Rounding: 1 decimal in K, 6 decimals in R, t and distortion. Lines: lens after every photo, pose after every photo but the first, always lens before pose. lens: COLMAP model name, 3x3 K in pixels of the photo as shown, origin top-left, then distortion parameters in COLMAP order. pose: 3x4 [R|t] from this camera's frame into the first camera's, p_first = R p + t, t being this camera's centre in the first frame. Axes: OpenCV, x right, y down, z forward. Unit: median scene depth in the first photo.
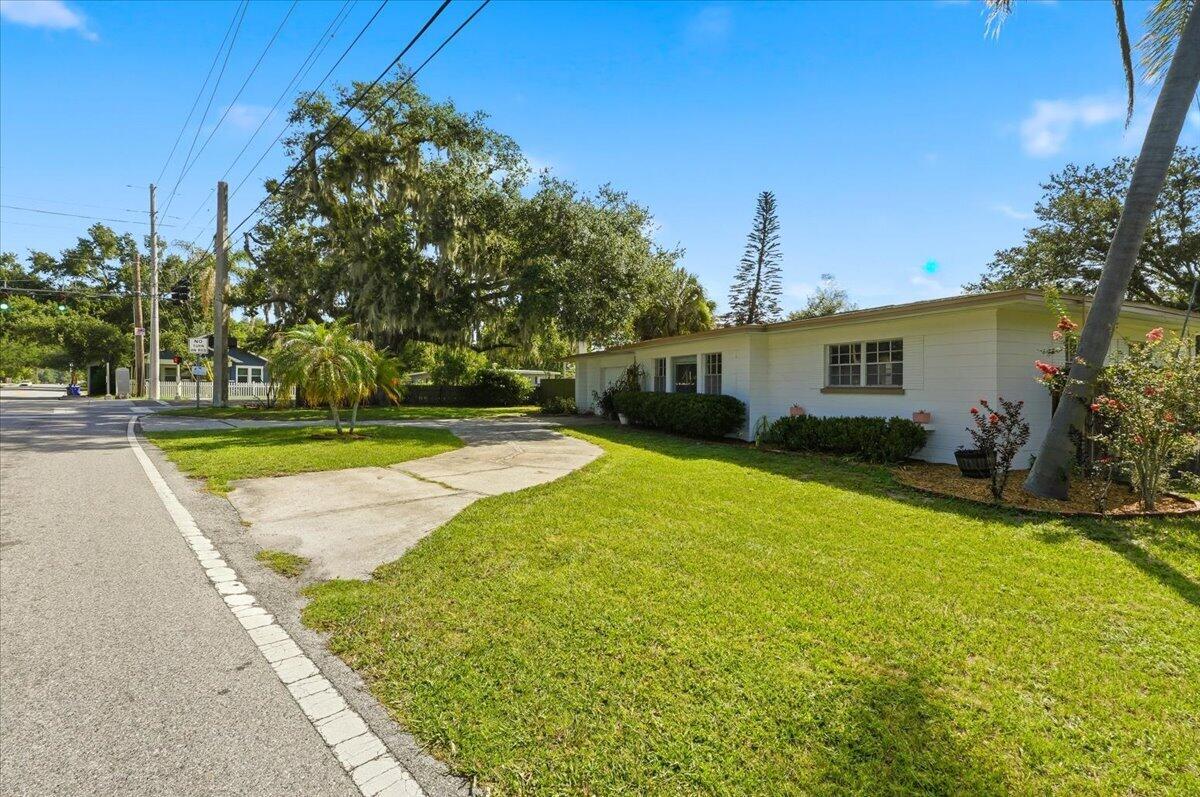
lens RADIAL K [[505.1, 0, 599.6], [0, 505.1, 393.6], [0, 0, 1]] dist [-0.000319, -0.000355]
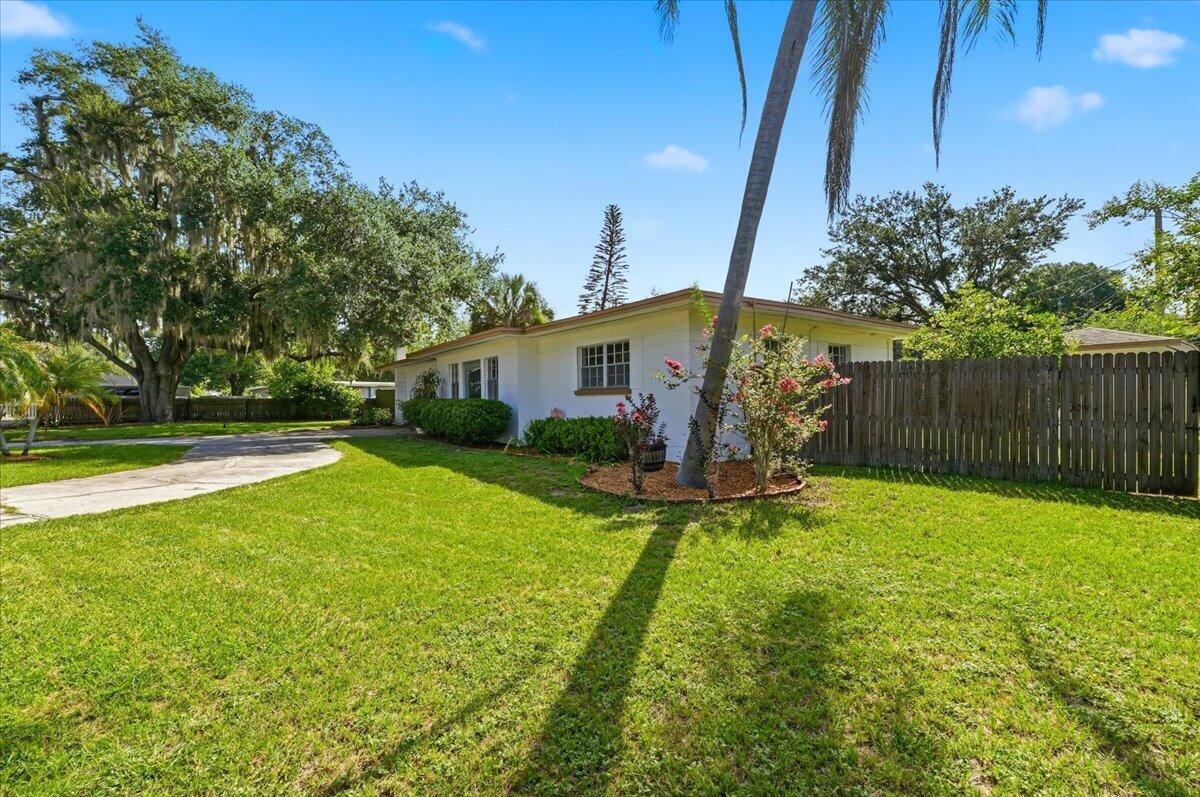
lens RADIAL K [[510.5, 0, 585.2], [0, 510.5, 398.0], [0, 0, 1]] dist [0.000122, -0.000103]
pose [[0.979117, -0.019085, 0.202400, 0.118232], [0.021892, 0.999693, -0.011640, 0.007605], [-0.202116, 0.015828, 0.979234, 0.003287]]
